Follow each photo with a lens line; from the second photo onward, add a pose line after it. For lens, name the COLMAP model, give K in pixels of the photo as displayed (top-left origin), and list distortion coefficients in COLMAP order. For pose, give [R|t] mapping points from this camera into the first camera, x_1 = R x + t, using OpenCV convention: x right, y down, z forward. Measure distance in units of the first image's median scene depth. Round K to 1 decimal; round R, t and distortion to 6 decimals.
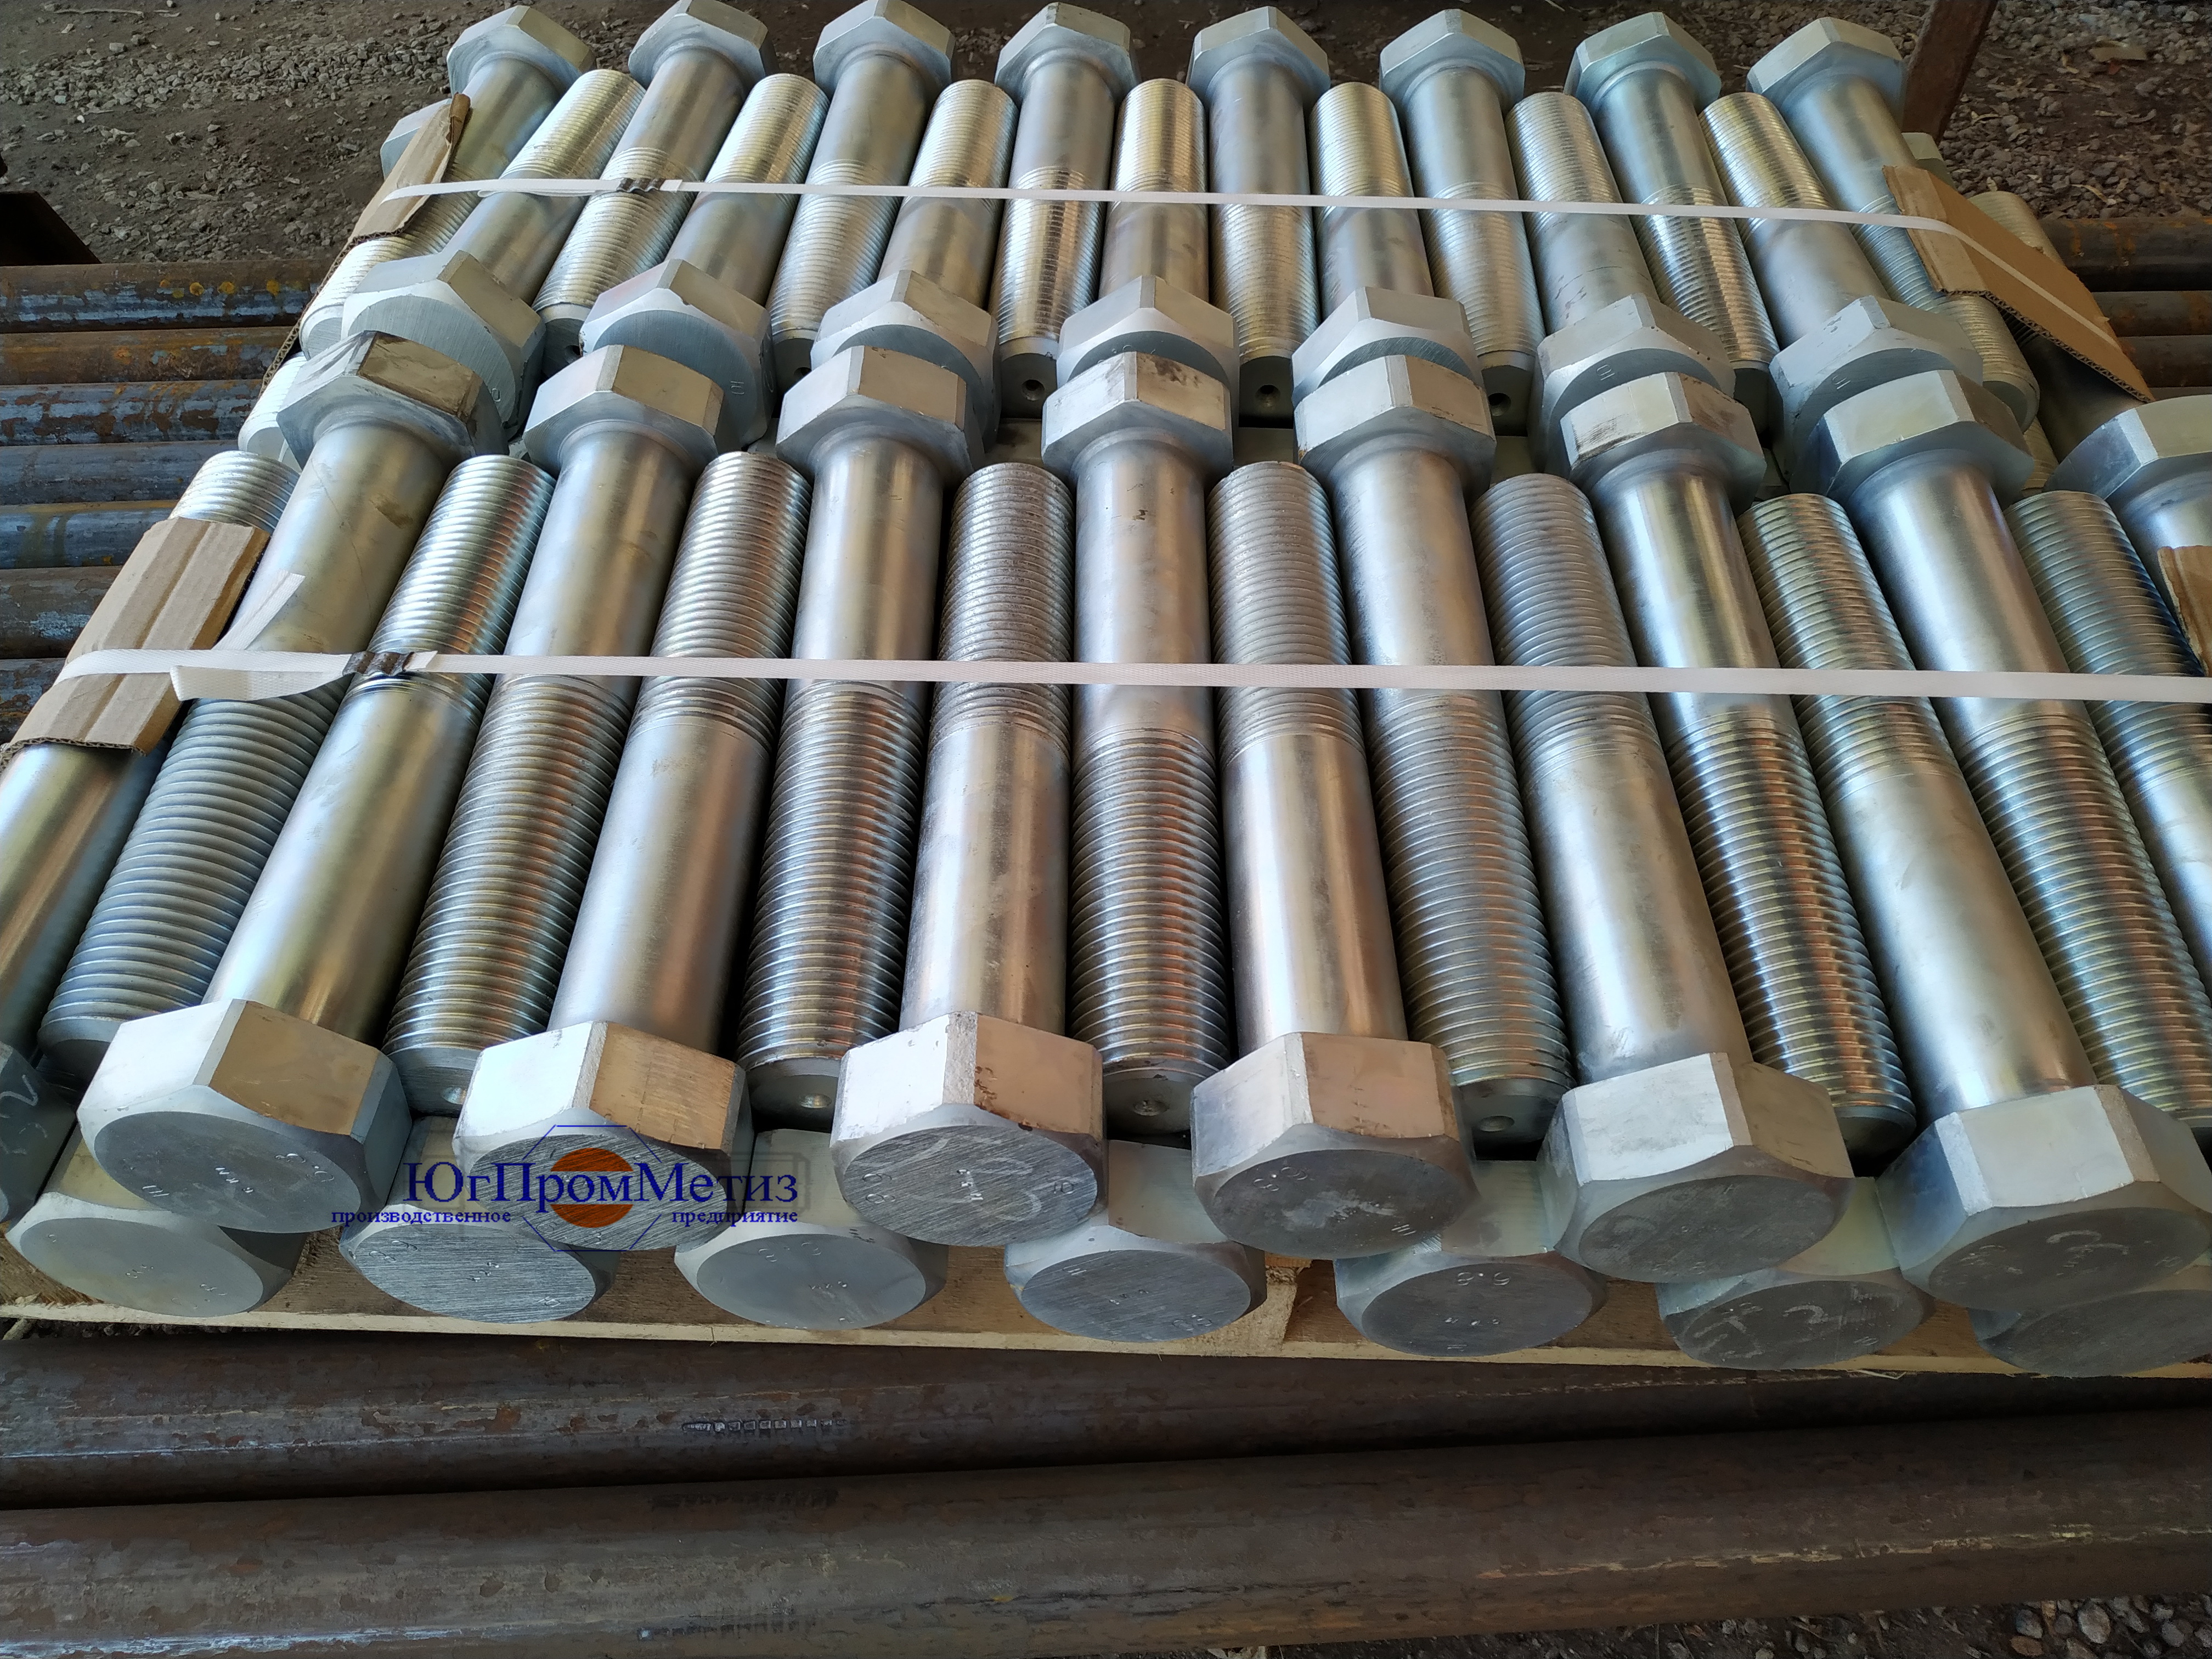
lens RADIAL K [[1617.0, 0, 1106.0], [0, 1617.0, 829.5], [0, 0, 1]] dist [0.029323, -0.087317]
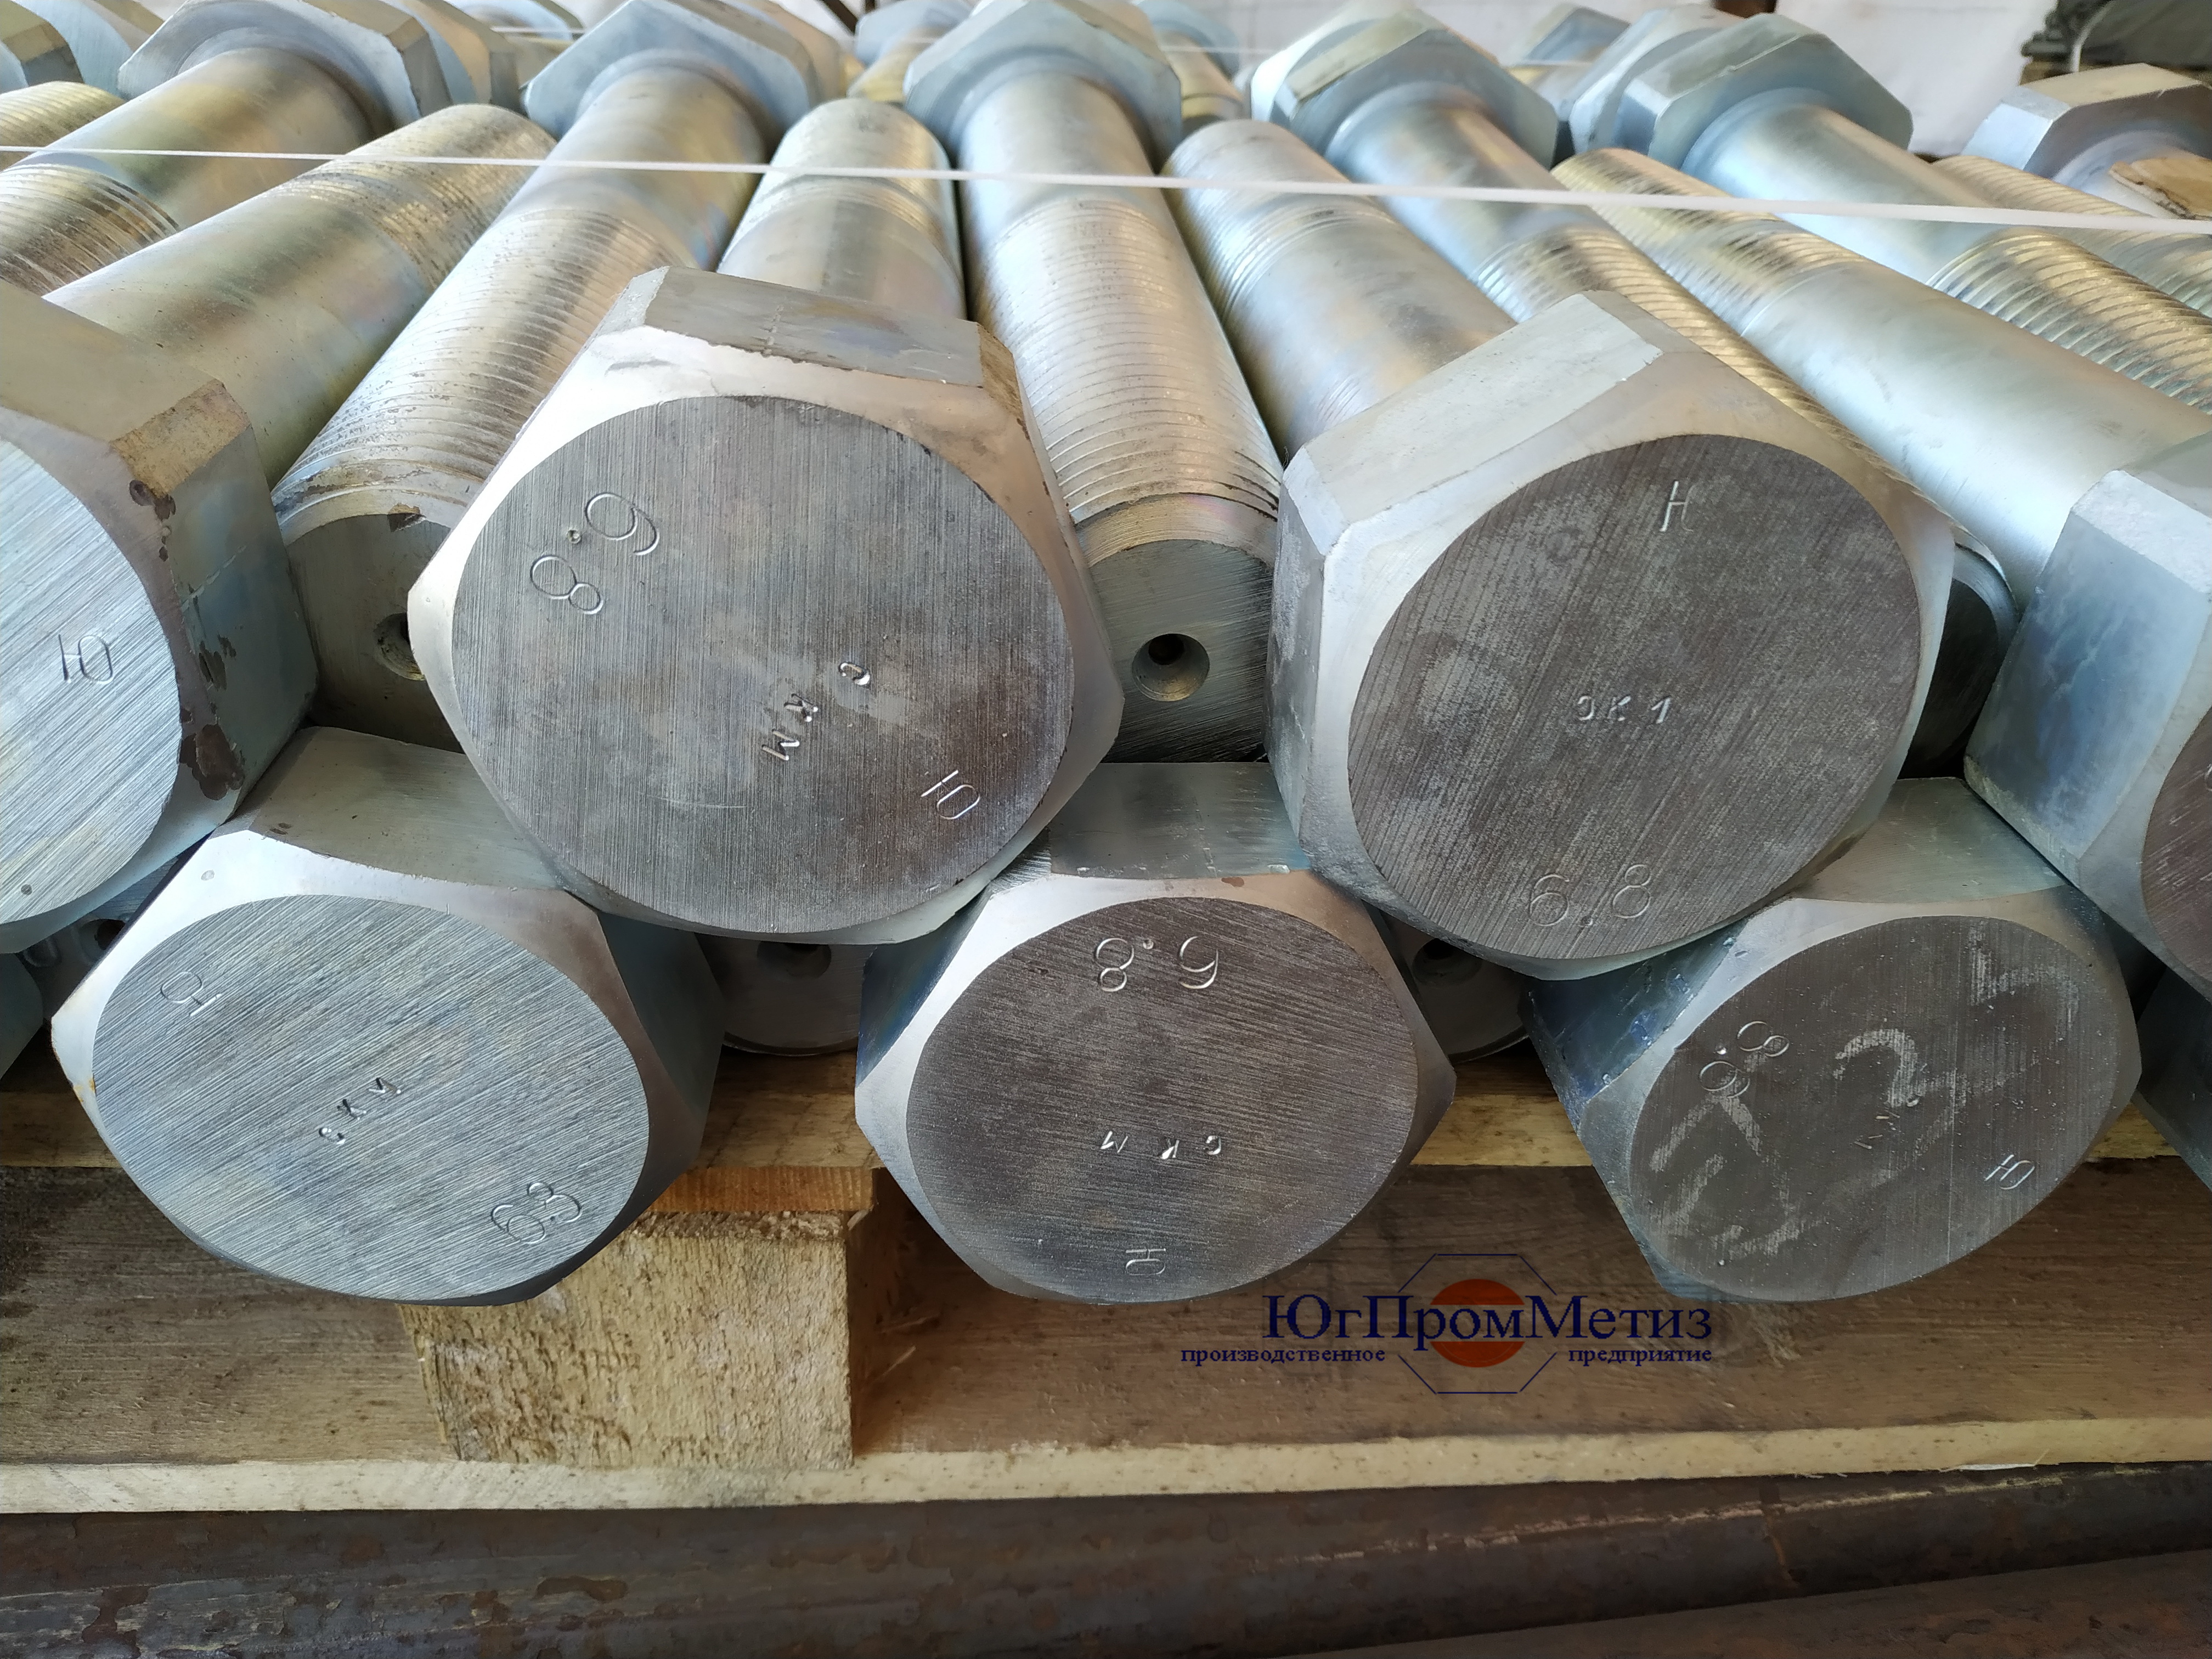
lens RADIAL K [[1617.0, 0, 1106.0], [0, 1617.0, 829.5], [0, 0, 1]] dist [0.029323, -0.087317]
pose [[0.995848, -0.016522, 0.089522, 0.143261], [0.046062, 0.939671, -0.338964, 0.308902], [-0.078521, 0.341680, 0.936531, 0.461922]]
